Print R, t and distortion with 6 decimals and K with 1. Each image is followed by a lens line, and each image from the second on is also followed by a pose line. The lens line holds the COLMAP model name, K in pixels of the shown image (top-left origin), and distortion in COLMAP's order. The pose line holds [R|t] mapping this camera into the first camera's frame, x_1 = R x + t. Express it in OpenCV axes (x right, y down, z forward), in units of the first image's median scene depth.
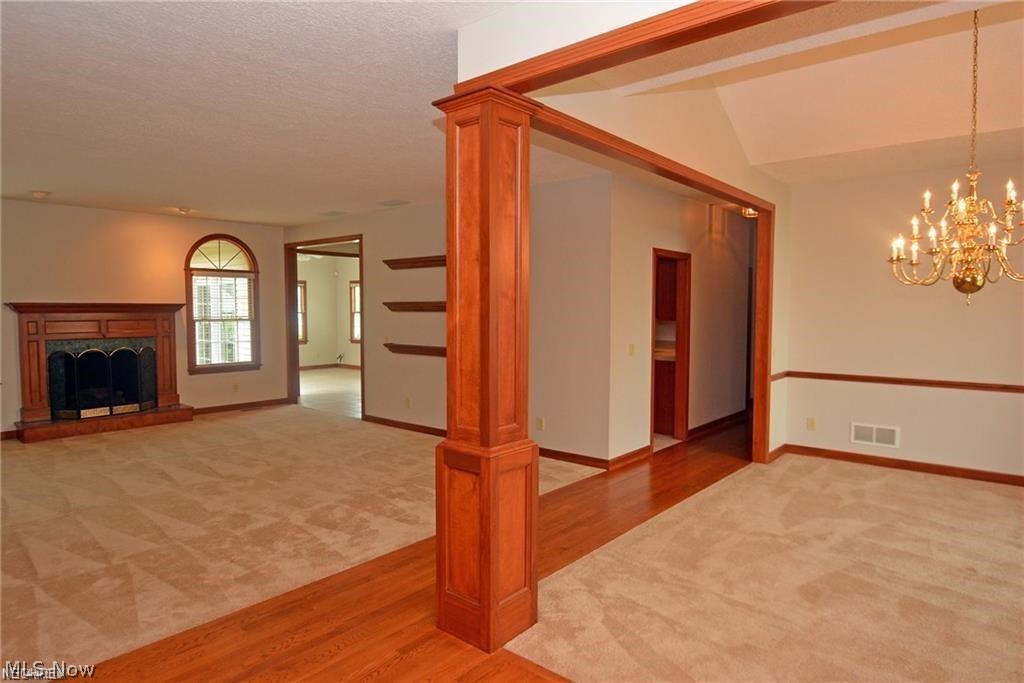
lens RADIAL K [[602.0, 0, 503.5], [0, 602.0, 338.7], [0, 0, 1]] dist [-0.027989, 0.000770]
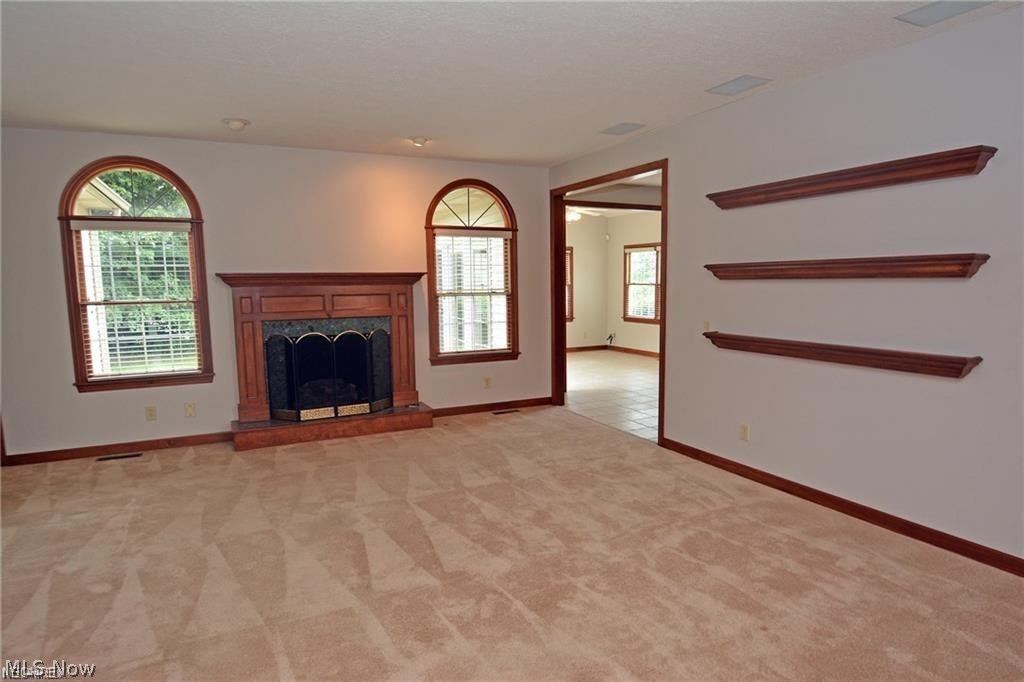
lens RADIAL K [[602.0, 0, 508.6], [0, 602.0, 333.2], [0, 0, 1]] dist [-0.027989, 0.000770]
pose [[0.915311, 0.023674, -0.402051, -0.131142], [-0.009072, 0.999229, 0.038186, -0.012313], [0.402645, -0.031304, 0.914821, 0.349863]]
